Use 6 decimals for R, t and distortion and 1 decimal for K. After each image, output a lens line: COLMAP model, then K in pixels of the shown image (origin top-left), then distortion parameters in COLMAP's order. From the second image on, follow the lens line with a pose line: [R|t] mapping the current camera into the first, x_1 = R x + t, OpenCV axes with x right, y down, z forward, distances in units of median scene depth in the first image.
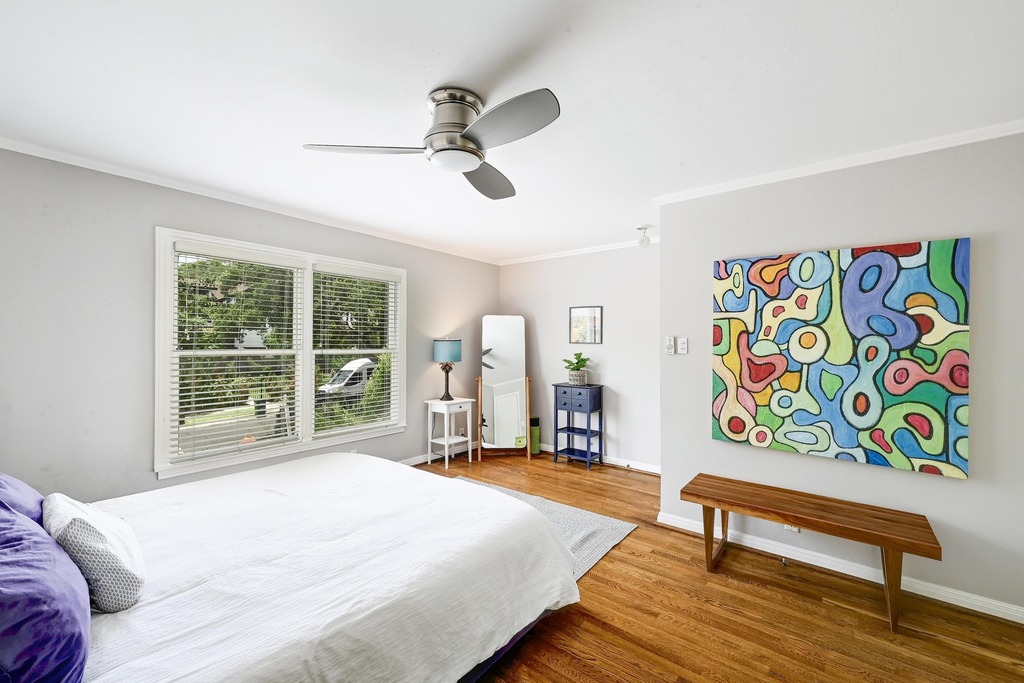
lens RADIAL K [[408.1, 0, 516.4], [0, 408.1, 342.6], [0, 0, 1]] dist [0.004394, -0.000678]
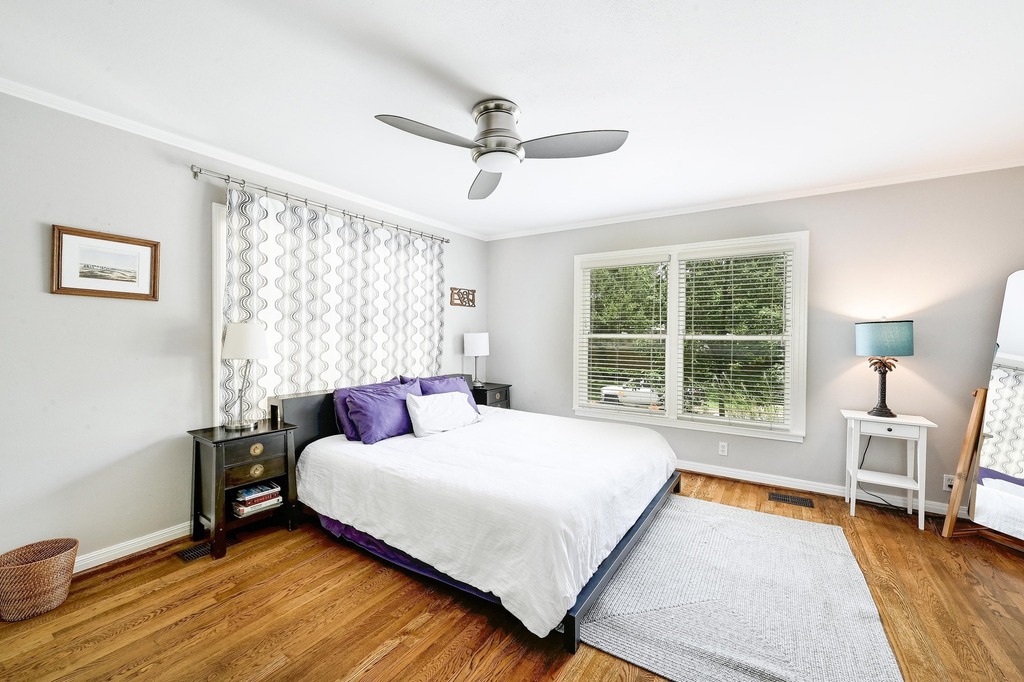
lens RADIAL K [[408.1, 0, 523.2], [0, 408.1, 338.2], [0, 0, 1]] dist [0.004394, -0.000678]
pose [[0.120225, 0.002833, -0.992743, 0.434821], [-0.002968, 0.999992, 0.002495, 0.021435], [0.992742, 0.002647, 0.120233, 0.401479]]
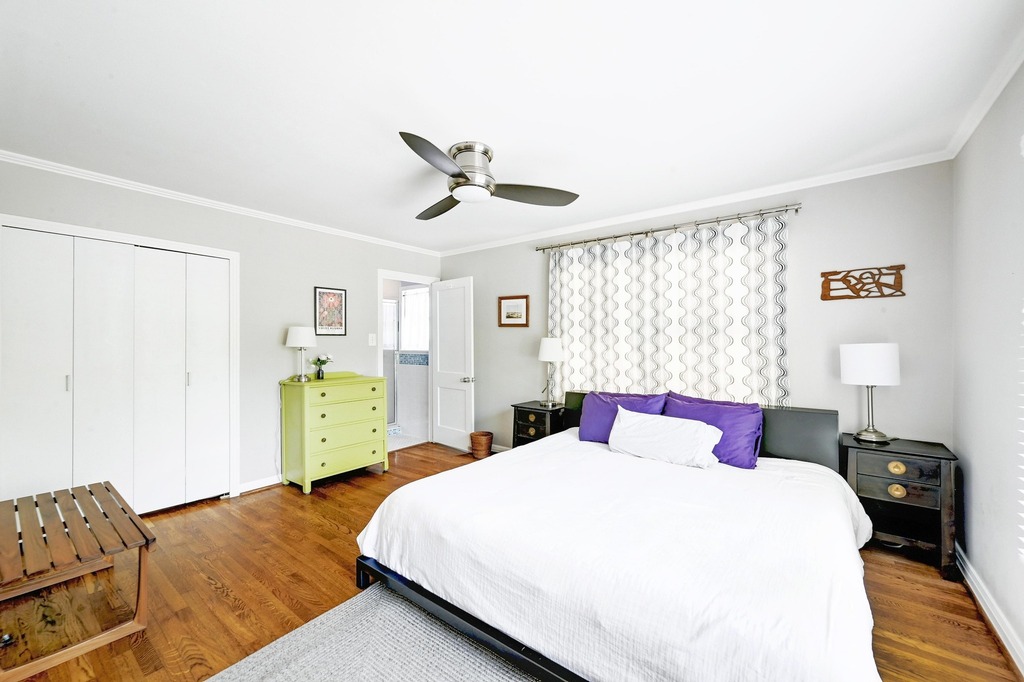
lens RADIAL K [[408.1, 0, 516.1], [0, 408.1, 340.4], [0, 0, 1]] dist [0.004394, -0.000678]
pose [[-0.999437, -0.013314, -0.030801, -0.101023], [-0.013048, 0.999876, -0.008817, 0.017583], [0.030914, -0.008410, -0.999487, 0.987154]]
